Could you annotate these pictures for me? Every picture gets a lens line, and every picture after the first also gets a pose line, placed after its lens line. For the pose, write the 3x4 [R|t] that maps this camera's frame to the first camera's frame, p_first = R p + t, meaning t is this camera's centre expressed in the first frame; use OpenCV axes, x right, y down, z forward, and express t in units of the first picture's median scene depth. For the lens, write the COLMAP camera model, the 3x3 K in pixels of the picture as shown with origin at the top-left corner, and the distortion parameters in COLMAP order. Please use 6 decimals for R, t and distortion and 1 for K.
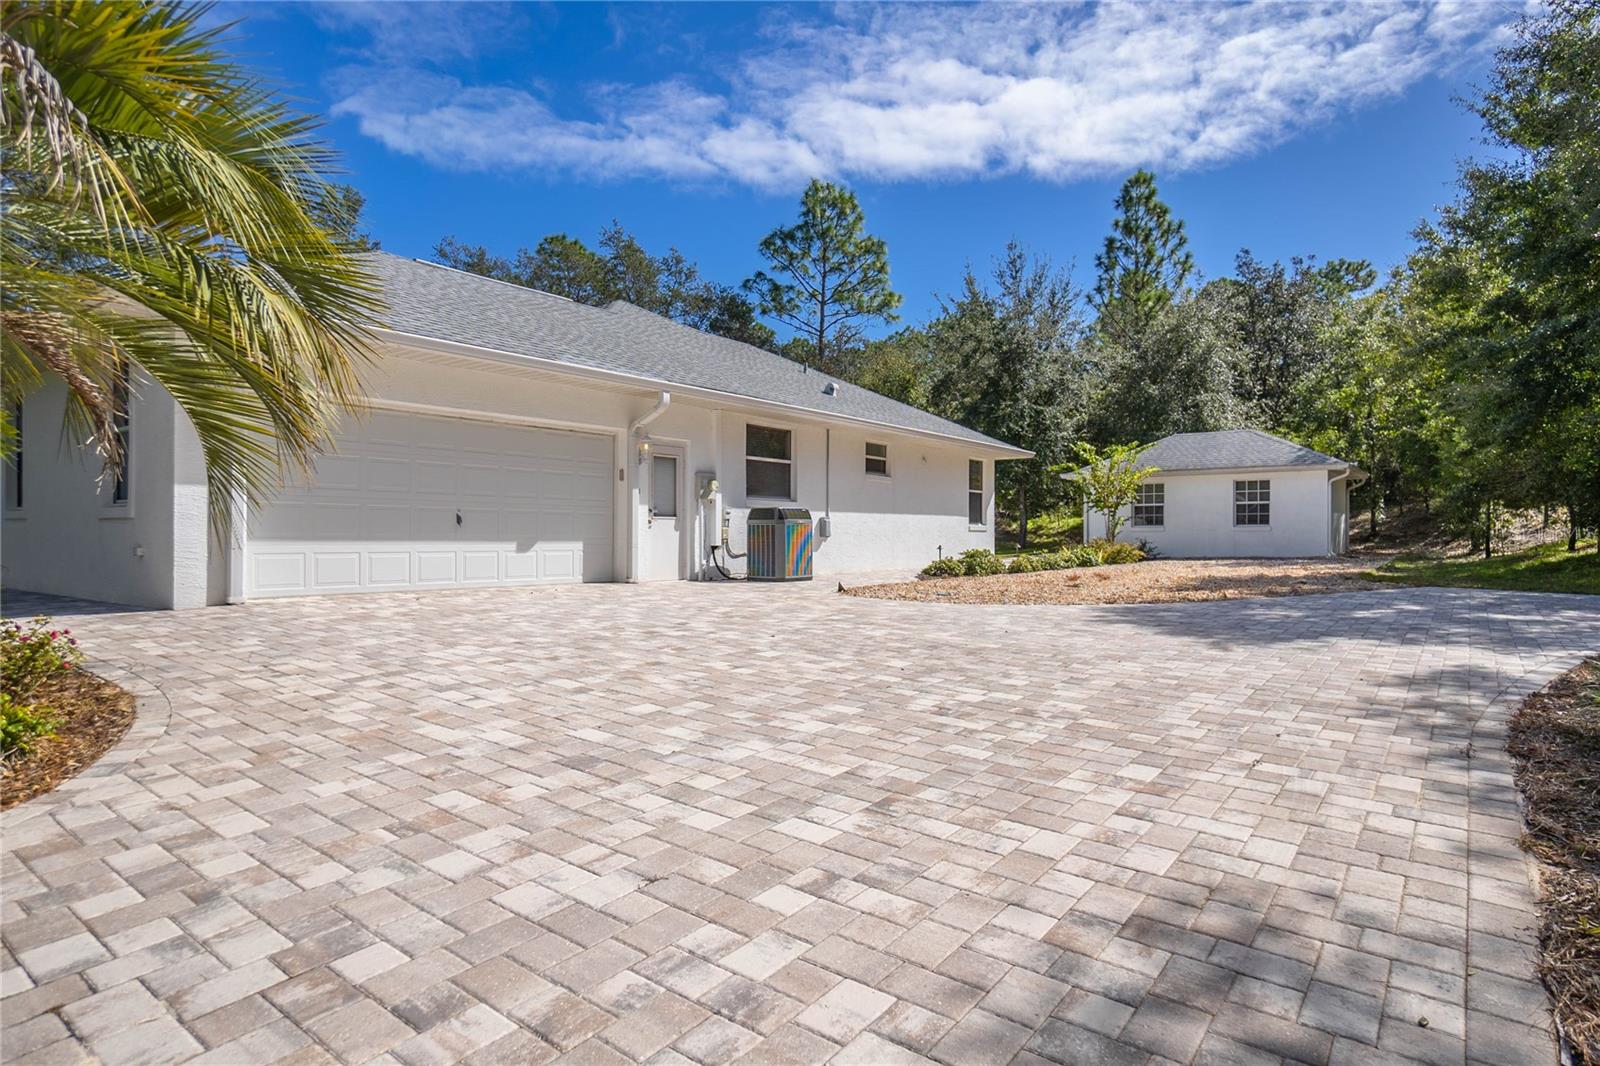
lens RADIAL K [[845.3, 0, 796.4], [0, 845.3, 535.9], [0, 0, 1]] dist [-0.003313, -0.000745]
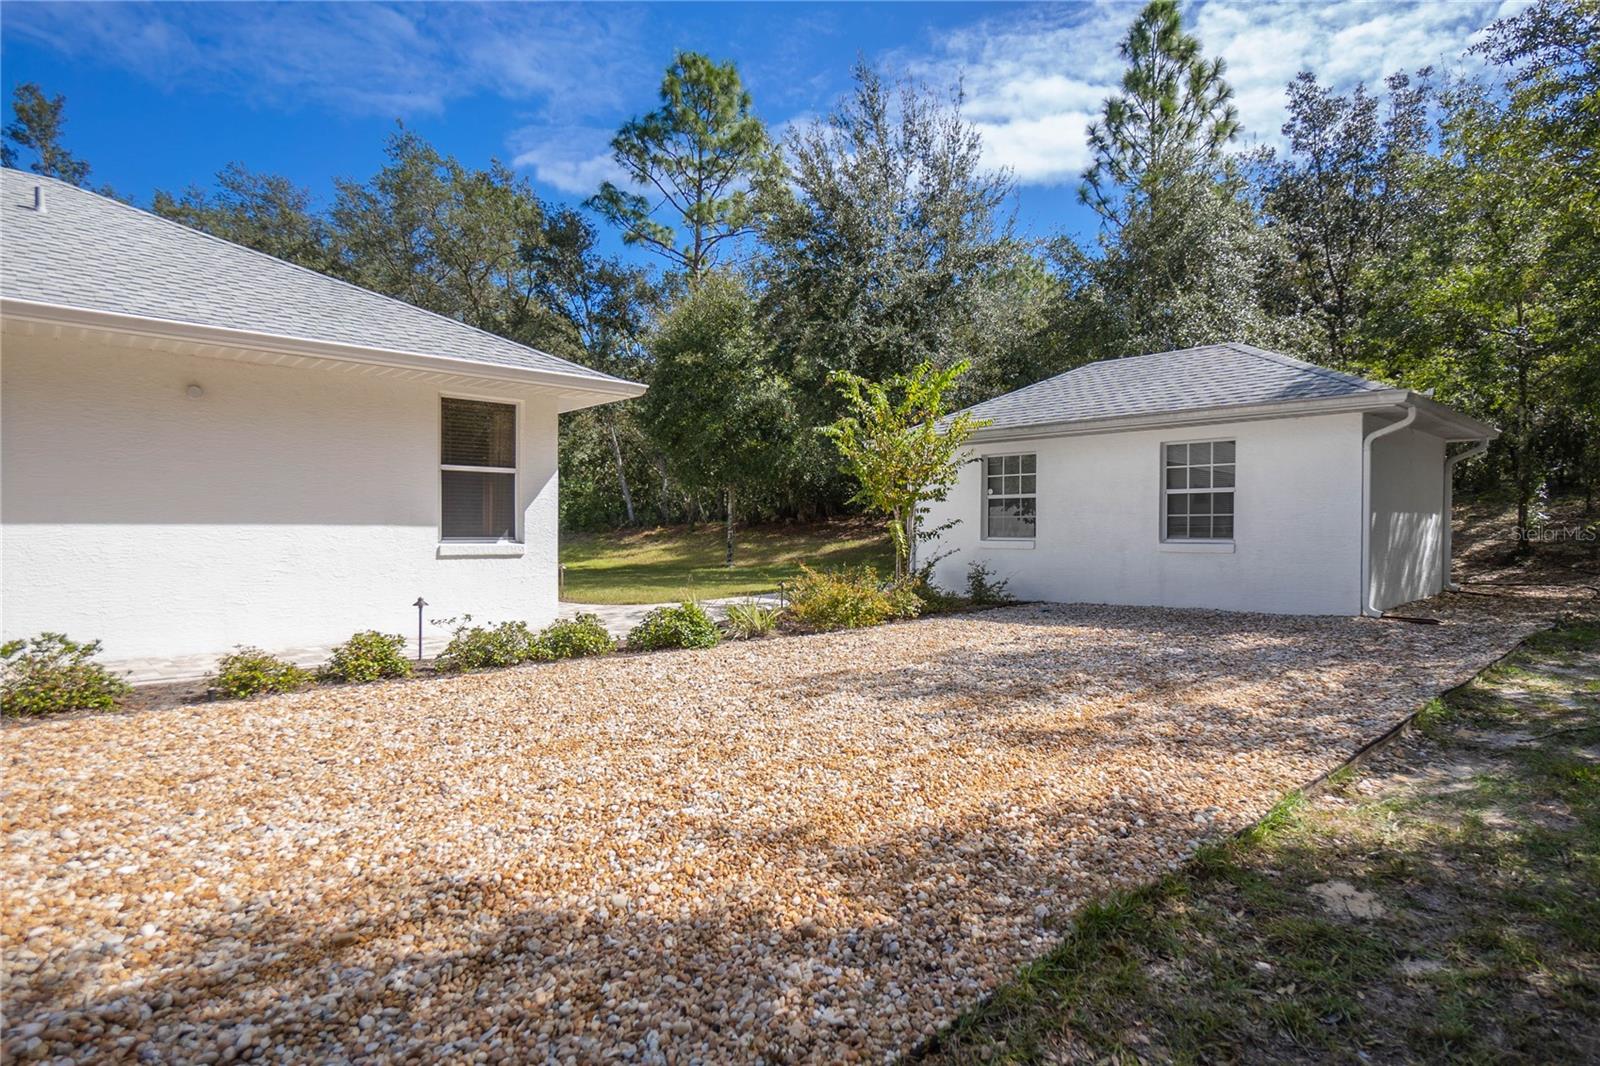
lens RADIAL K [[845.3, 0, 805.6], [0, 845.3, 530.2], [0, 0, 1]] dist [-0.003313, -0.000745]
pose [[0.986704, -0.003348, -0.162492, 0.365534], [0.002275, 0.999974, -0.006787, -0.013463], [0.162511, 0.006327, 0.986686, 0.461656]]
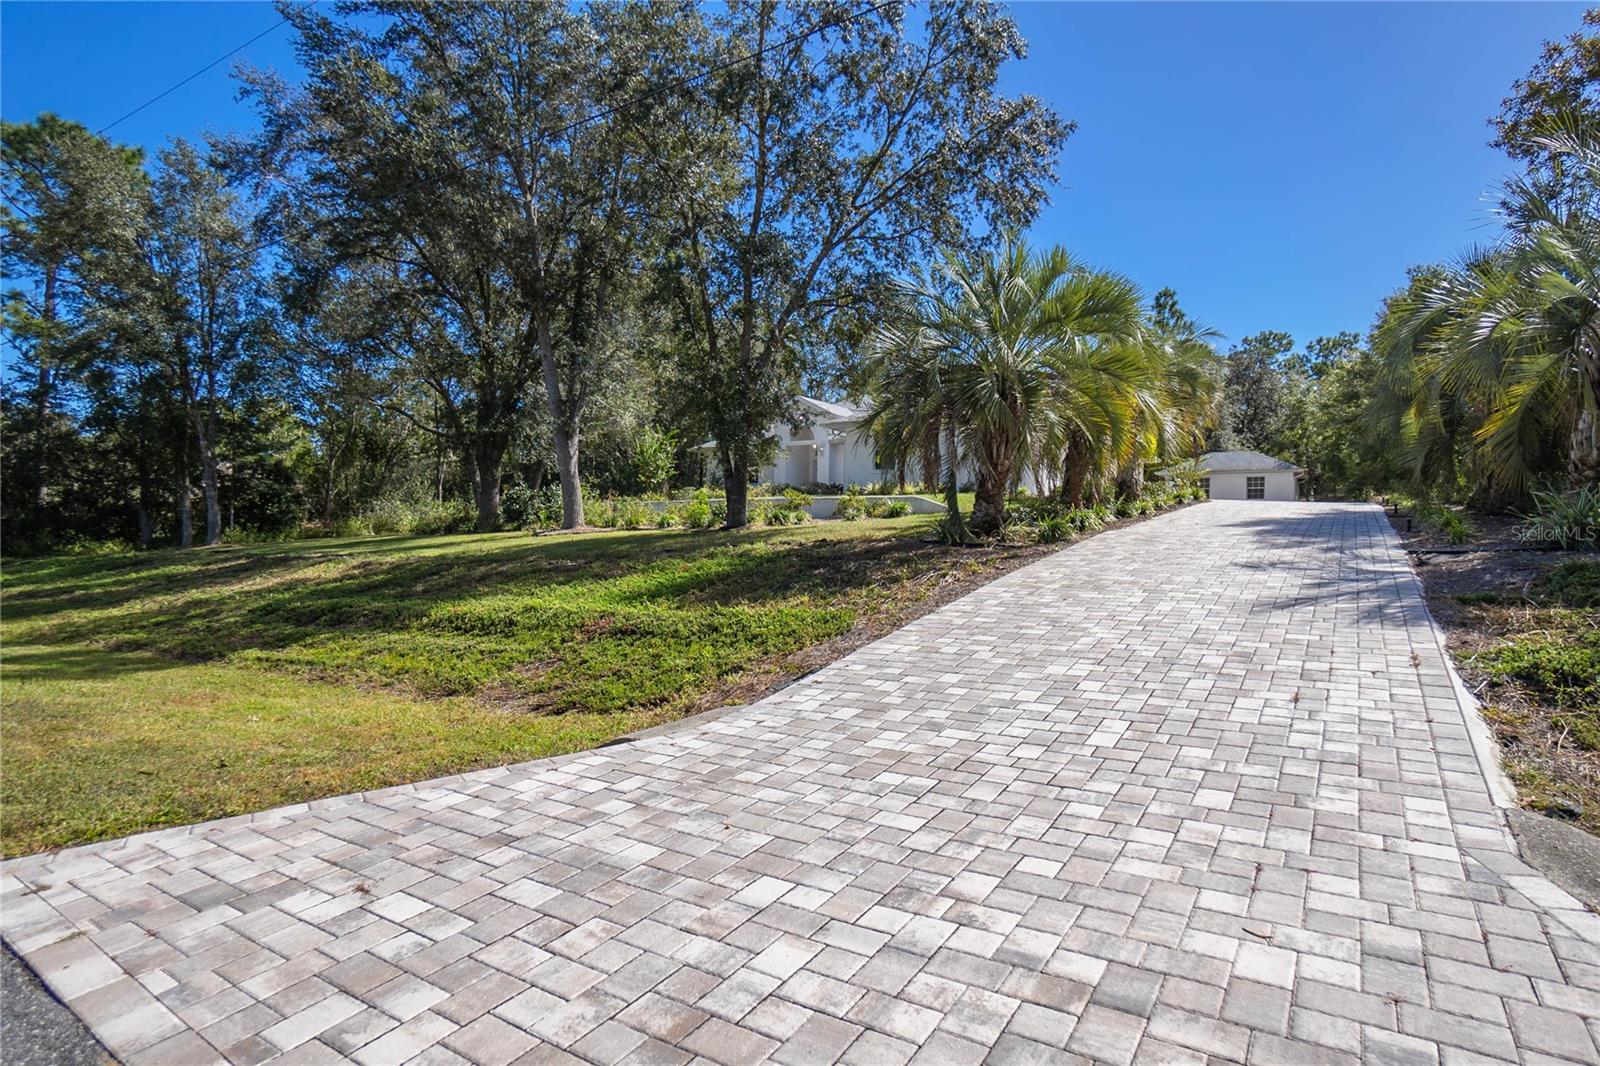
lens RADIAL K [[845.3, 0, 804.8], [0, 845.3, 528.1], [0, 0, 1]] dist [-0.003313, -0.000745]
pose [[0.994998, 0.020817, 0.097701, -0.640064], [-0.018881, 0.999608, -0.020689, 0.104967], [-0.098094, 0.018741, 0.995001, -0.786039]]
